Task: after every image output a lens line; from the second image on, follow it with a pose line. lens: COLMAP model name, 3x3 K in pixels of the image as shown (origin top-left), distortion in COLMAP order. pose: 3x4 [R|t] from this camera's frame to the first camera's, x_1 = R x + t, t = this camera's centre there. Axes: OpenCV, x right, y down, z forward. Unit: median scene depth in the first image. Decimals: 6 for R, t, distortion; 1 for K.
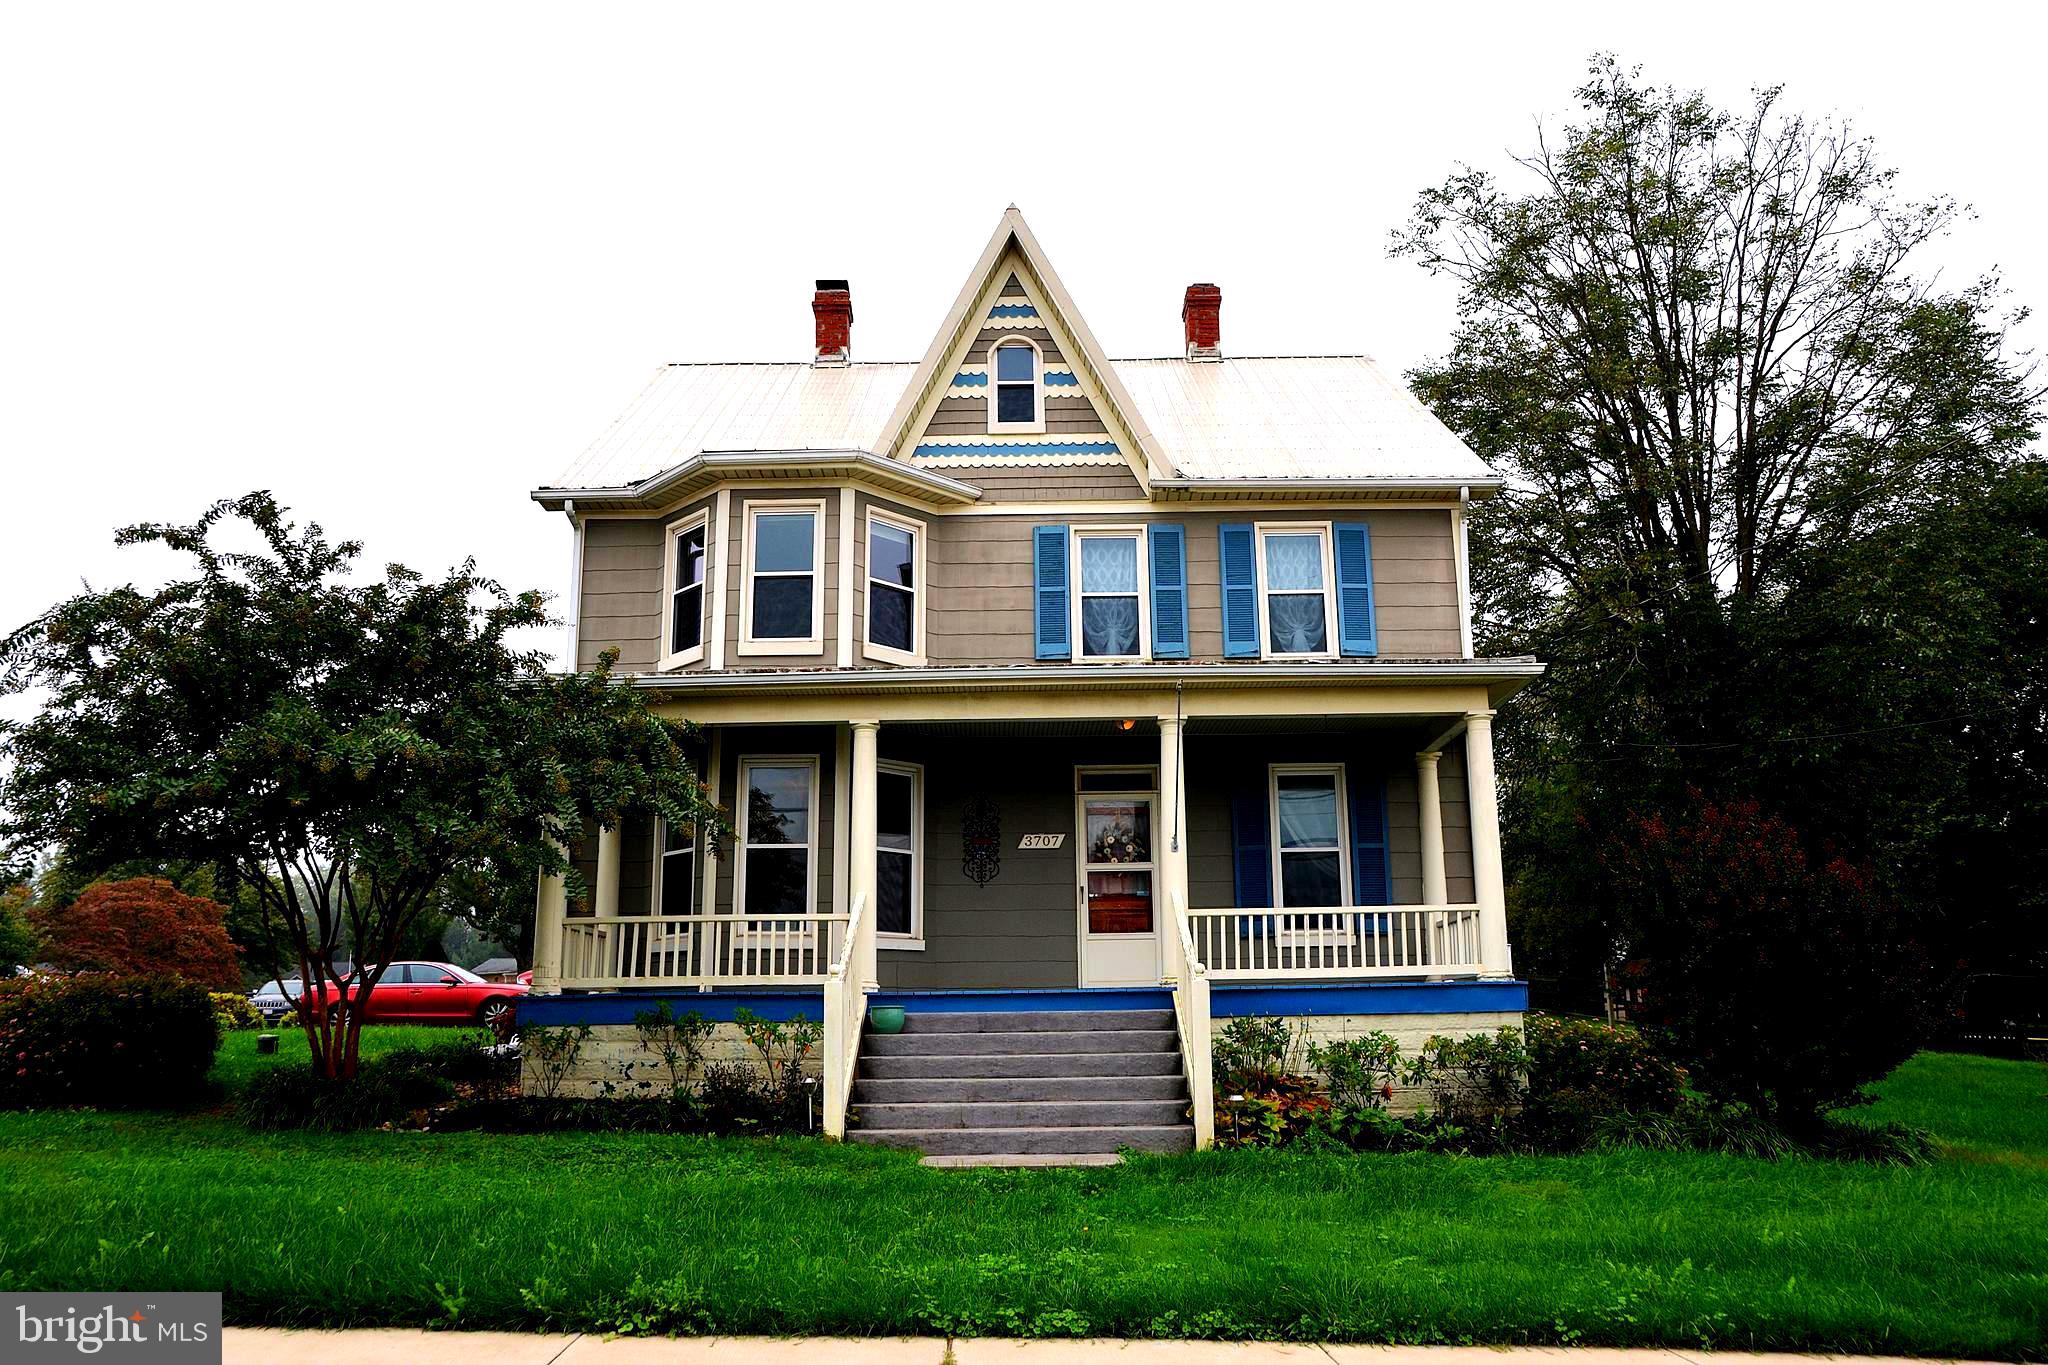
lens RADIAL K [[1536.3, 0, 1017.9], [0, 1536.3, 697.2], [0, 0, 1]] dist [-0.127469, 0.117009]
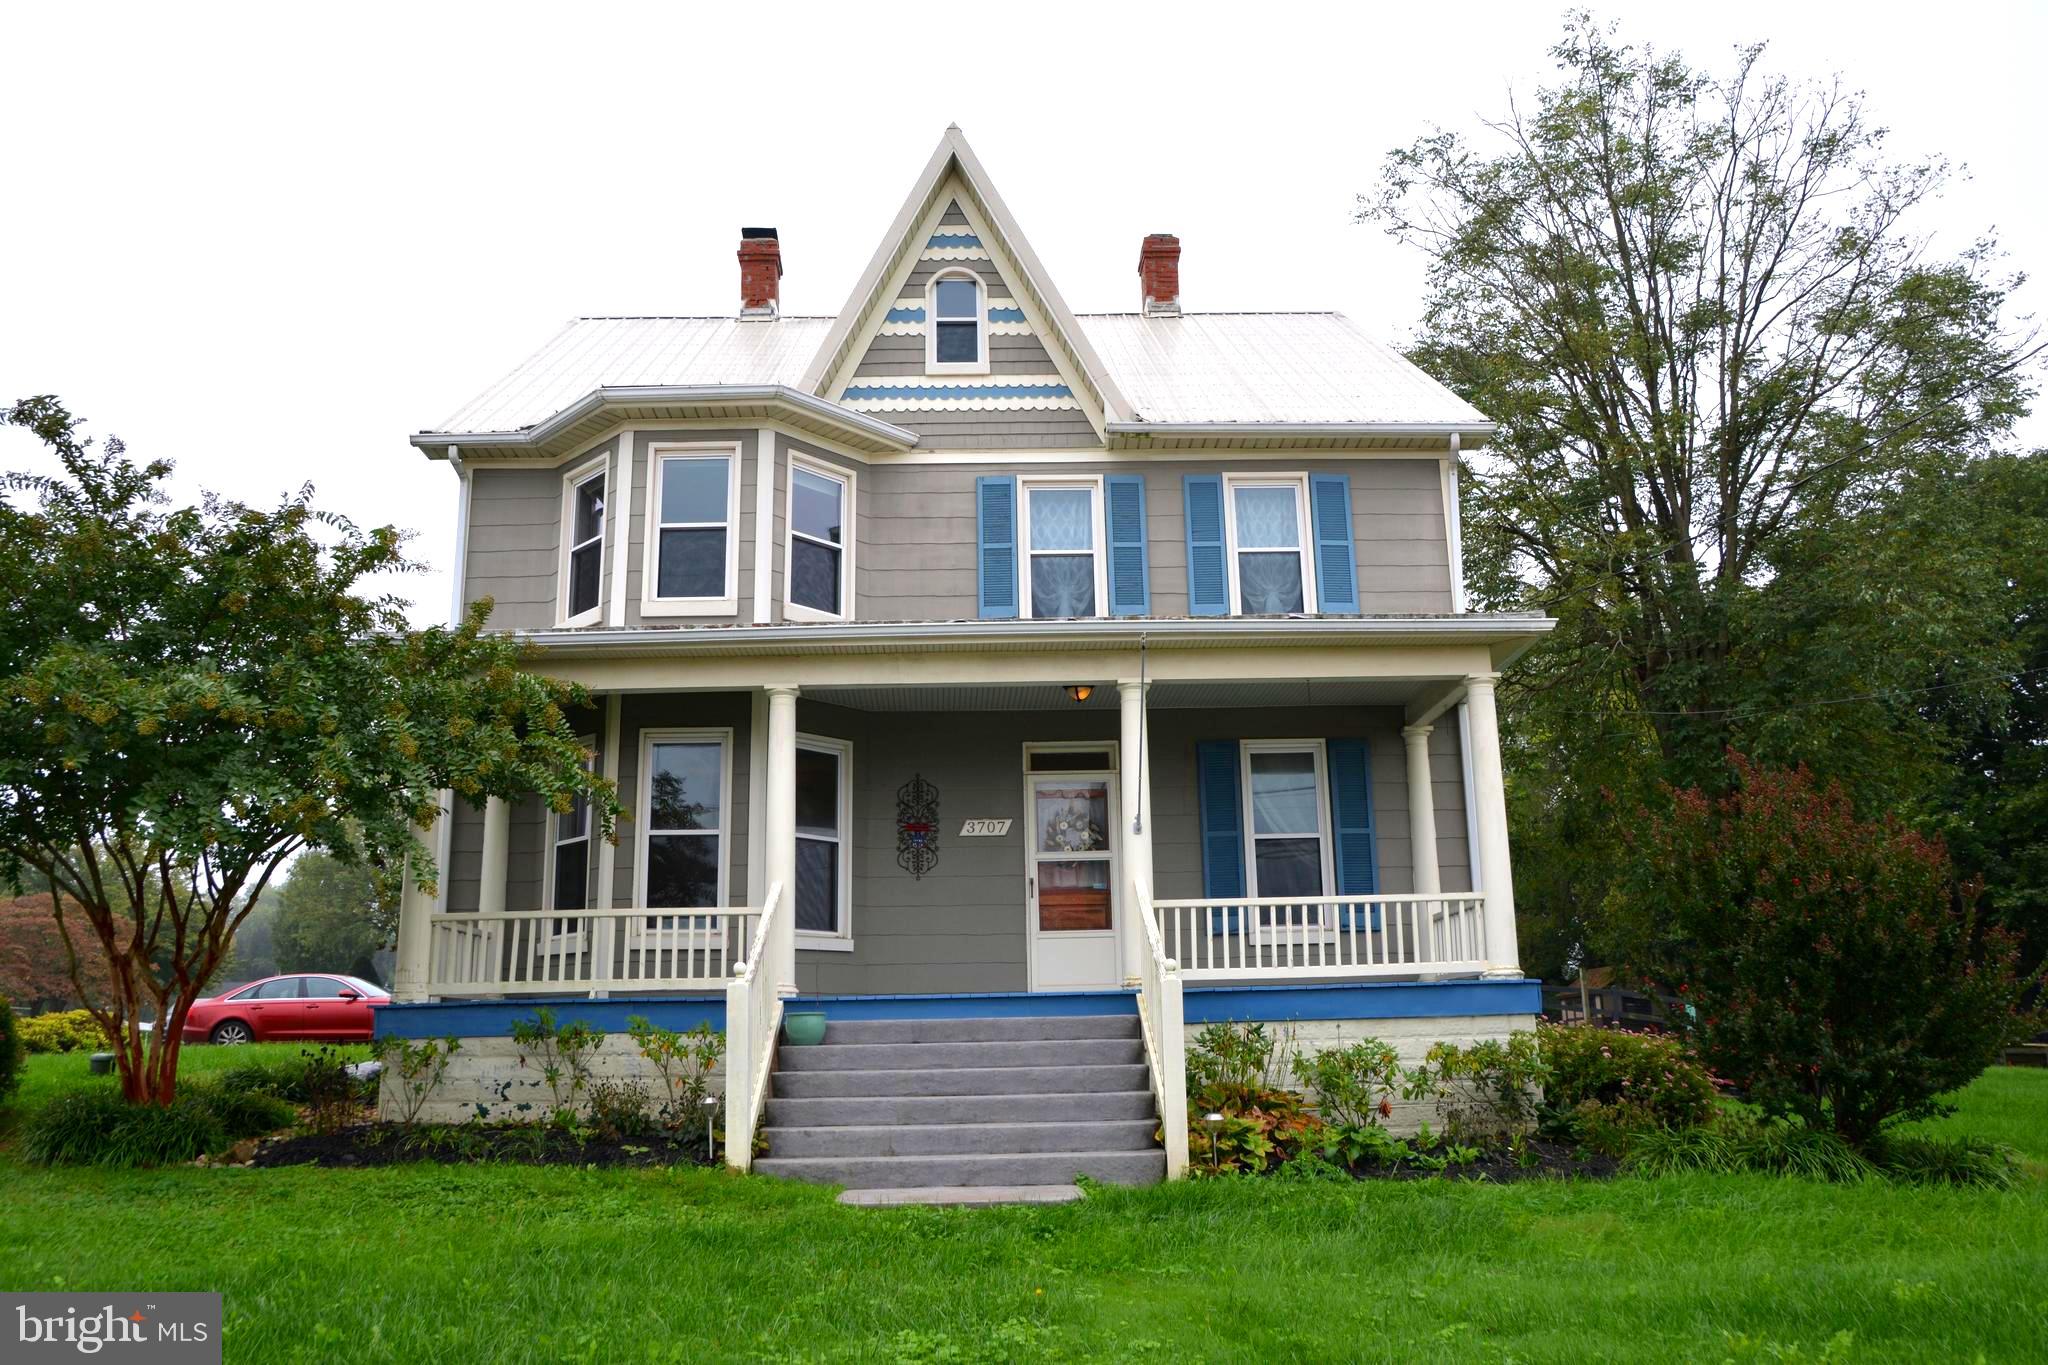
lens RADIAL K [[1536.3, 0, 1017.9], [0, 1536.3, 697.2], [0, 0, 1]] dist [-0.127469, 0.117009]
pose [[0.999436, -0.001702, 0.033527, 0.004409], [0.002042, 0.999947, -0.010126, 0.027935], [-0.033508, 0.010189, 0.999387, 0.114190]]
